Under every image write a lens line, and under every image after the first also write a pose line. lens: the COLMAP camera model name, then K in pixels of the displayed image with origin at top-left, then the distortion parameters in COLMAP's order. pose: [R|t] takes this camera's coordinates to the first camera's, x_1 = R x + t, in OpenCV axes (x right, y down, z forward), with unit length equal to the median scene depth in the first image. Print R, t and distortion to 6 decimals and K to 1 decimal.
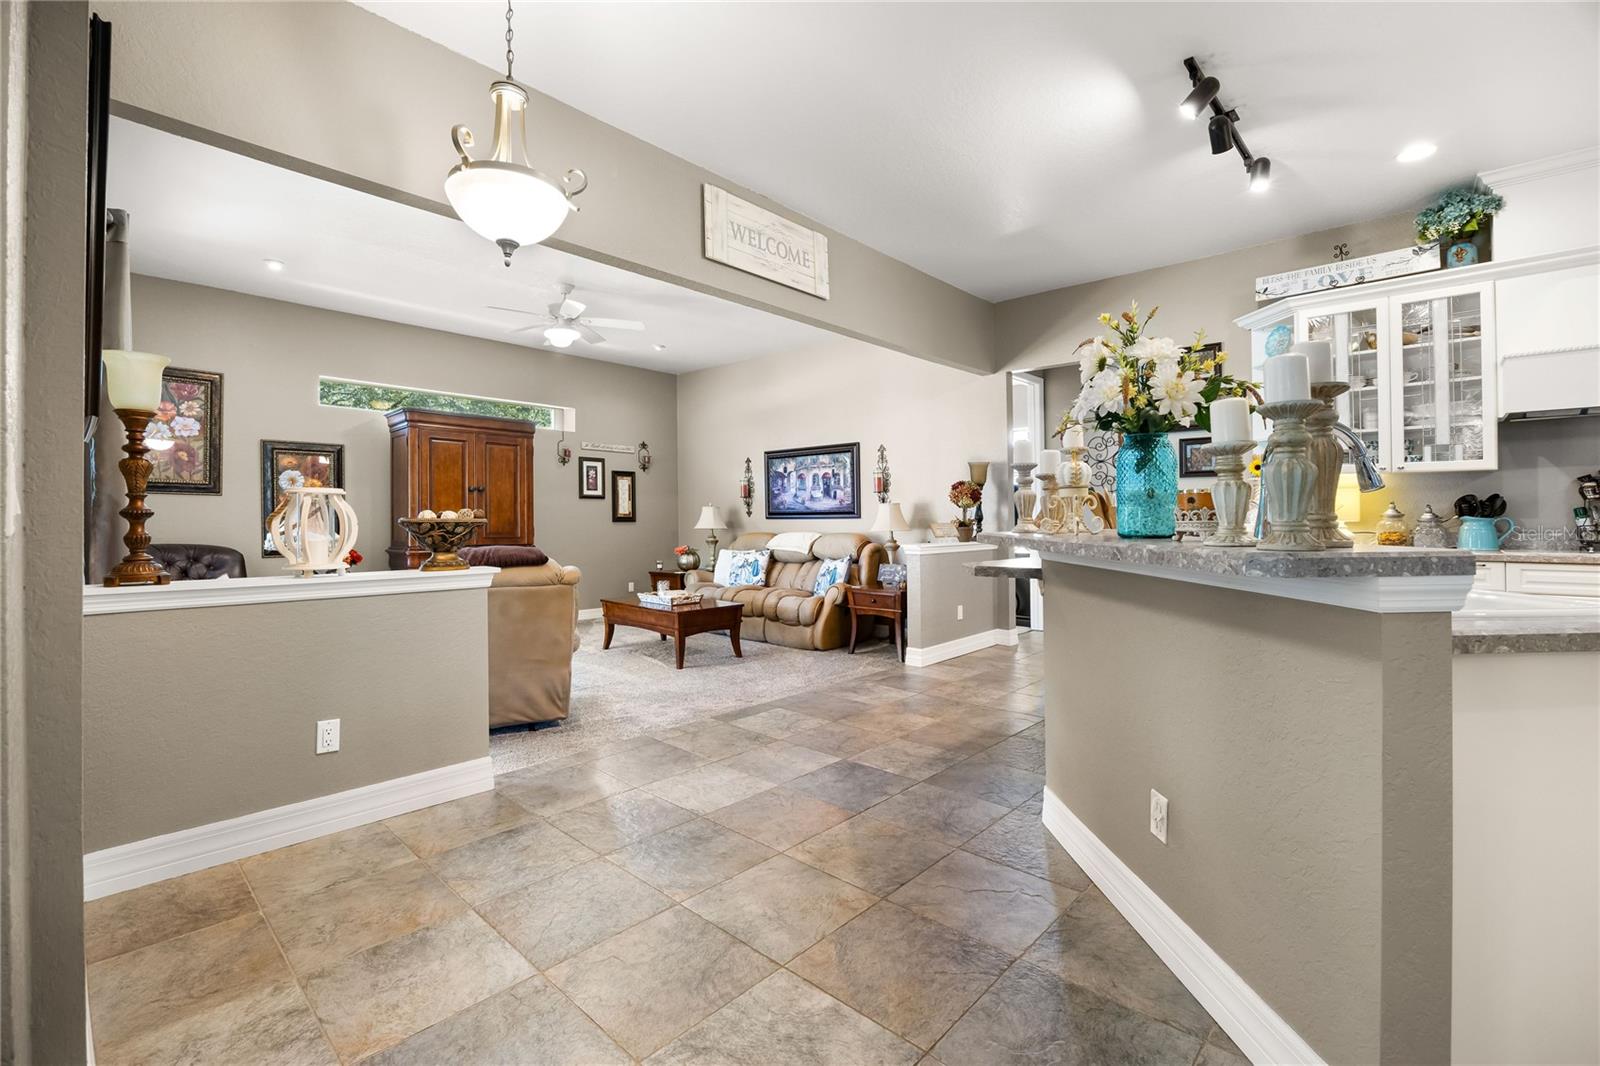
lens RADIAL K [[697.4, 0, 799.2], [0, 697.4, 516.9], [0, 0, 1]] dist [-0.022499, 0.003031]
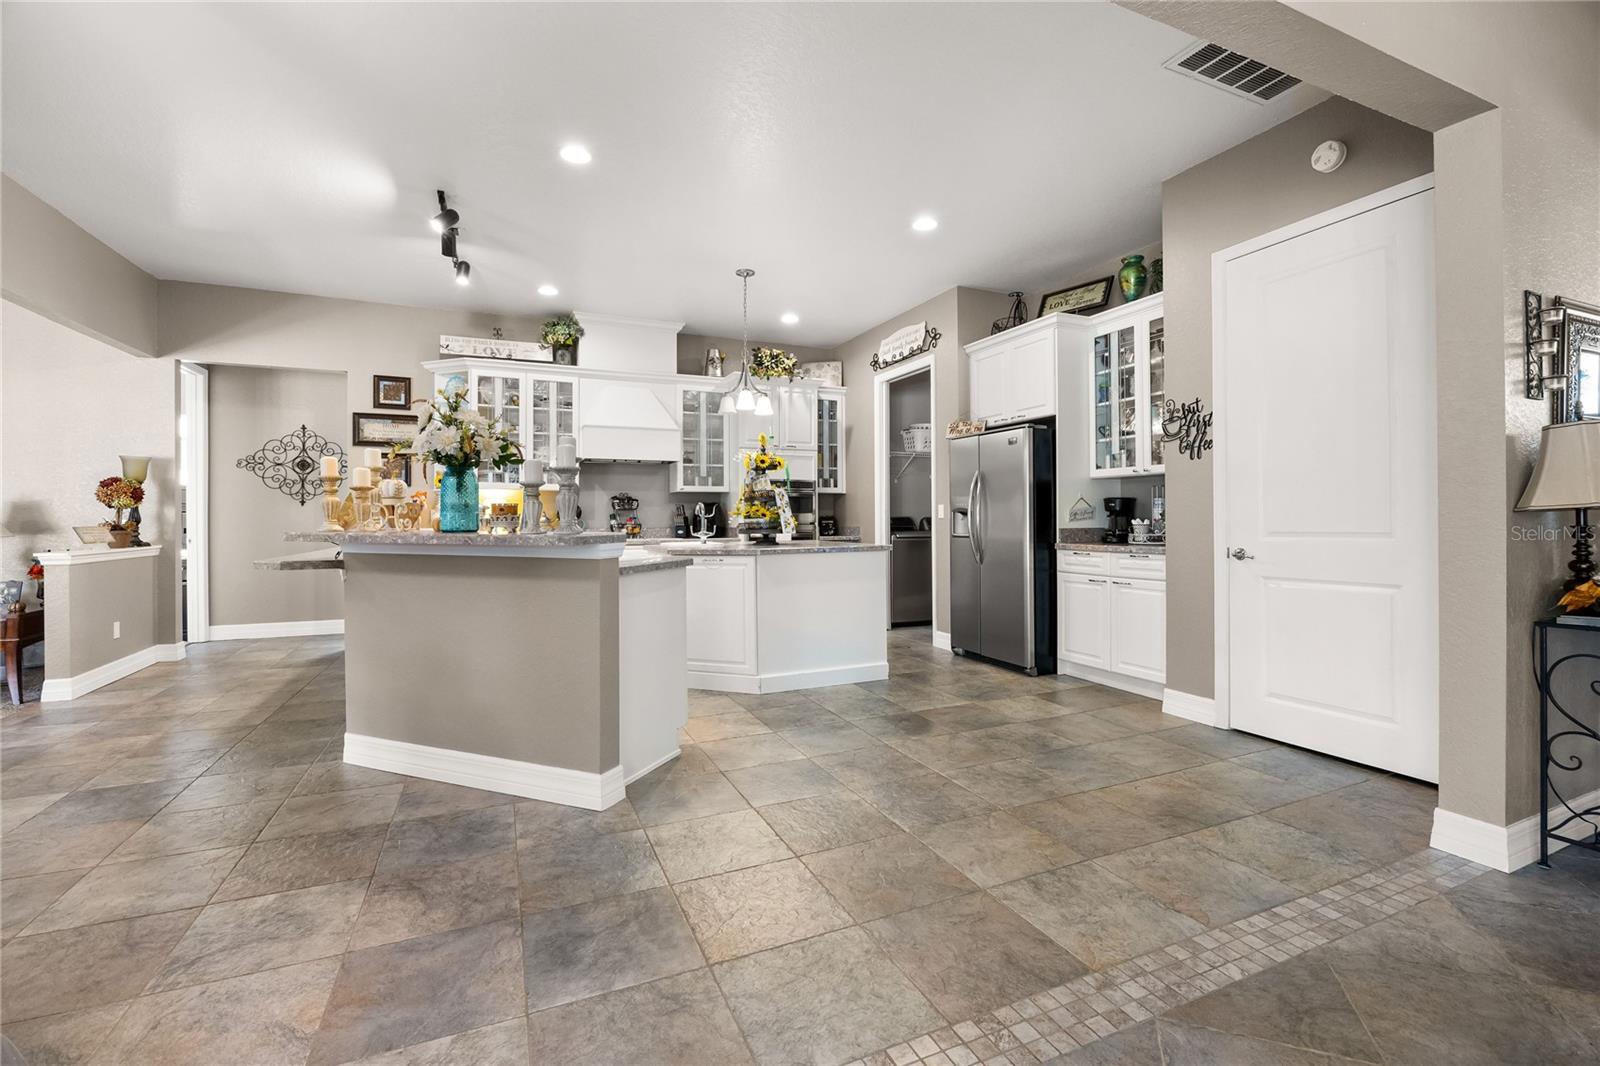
lens RADIAL K [[697.4, 0, 805.9], [0, 697.4, 503.3], [0, 0, 1]] dist [-0.022499, 0.003031]
pose [[0.394430, 0.021224, 0.918681, -0.208124], [0.000323, 0.999730, -0.023235, 0.000285], [-0.918926, 0.009462, 0.394317, -0.115990]]
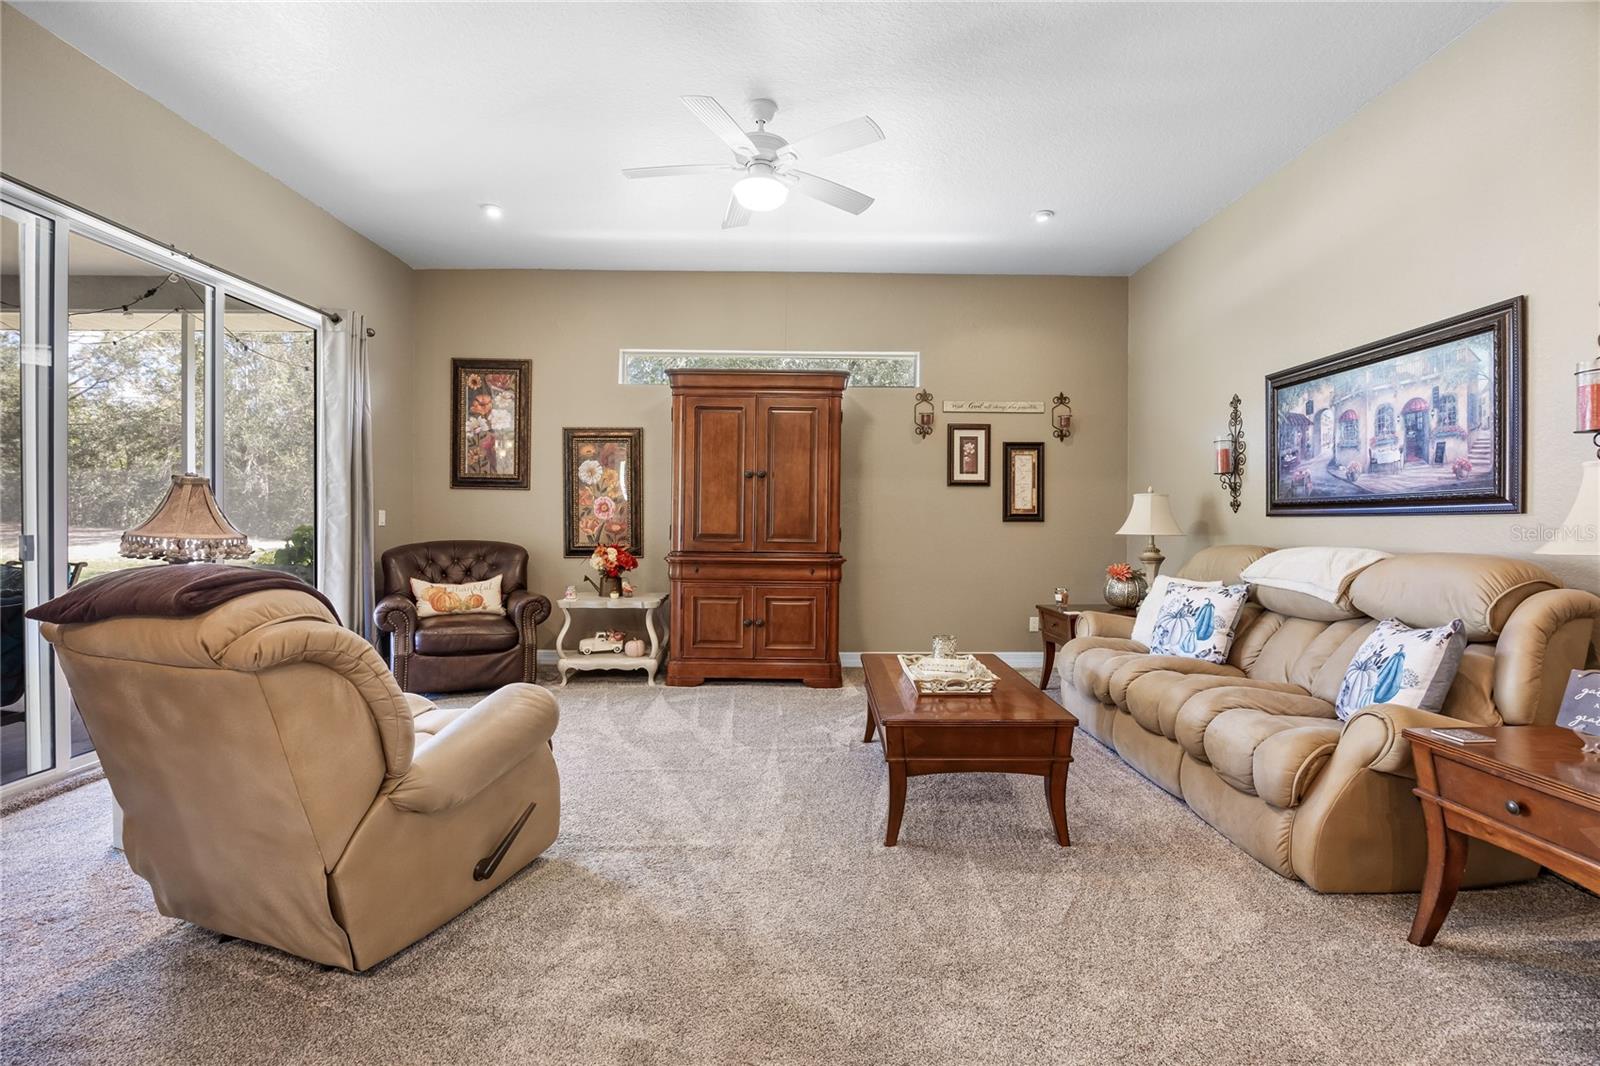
lens RADIAL K [[697.4, 0, 798.8], [0, 697.4, 534.6], [0, 0, 1]] dist [-0.022499, 0.003031]
pose [[0.688304, 0.018598, -0.725184, 0.104482], [-0.001821, 0.999712, 0.023911, 0.006330], [0.725420, -0.015138, 0.688140, 0.611236]]
